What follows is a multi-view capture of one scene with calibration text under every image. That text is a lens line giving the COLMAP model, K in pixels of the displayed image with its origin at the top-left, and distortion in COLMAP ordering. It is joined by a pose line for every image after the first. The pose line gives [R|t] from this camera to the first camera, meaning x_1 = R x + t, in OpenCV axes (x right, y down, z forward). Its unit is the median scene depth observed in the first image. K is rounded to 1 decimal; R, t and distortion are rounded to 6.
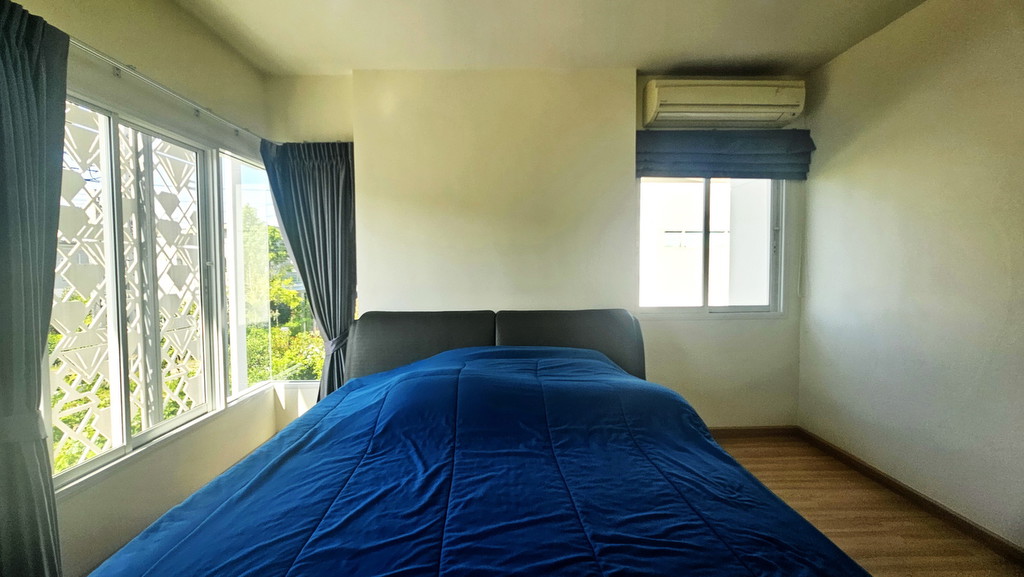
lens RADIAL K [[417.3, 0, 509.0], [0, 417.3, 282.7], [0, 0, 1]] dist [0.003095, 0.000439]
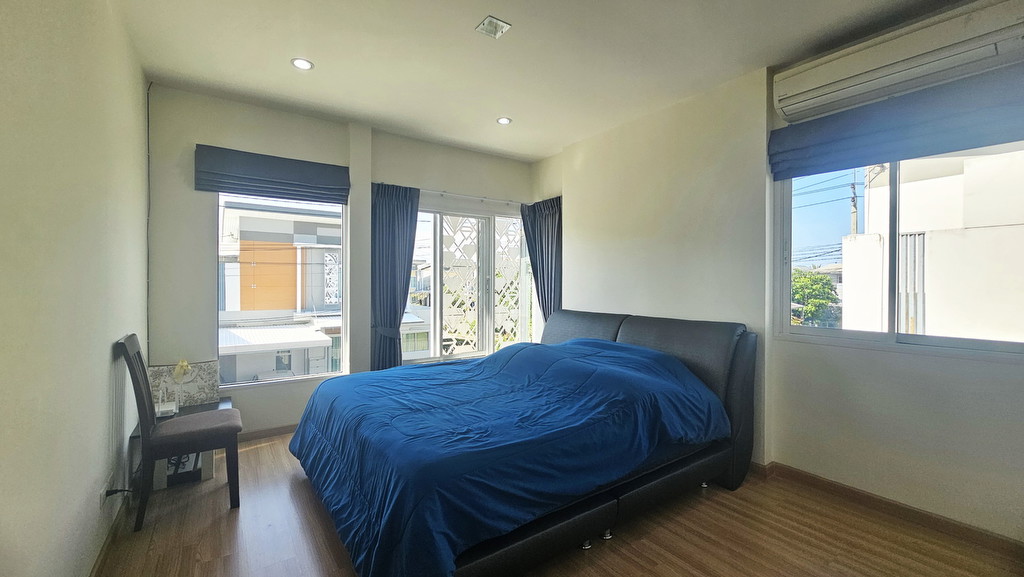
lens RADIAL K [[417.3, 0, 513.2], [0, 417.3, 285.9], [0, 0, 1]] dist [0.003095, 0.000439]
pose [[0.566446, 0.013933, -0.823981, 0.764935], [-0.039108, 0.999185, -0.009989, 0.008026], [0.823170, 0.037883, 0.566529, 0.025595]]
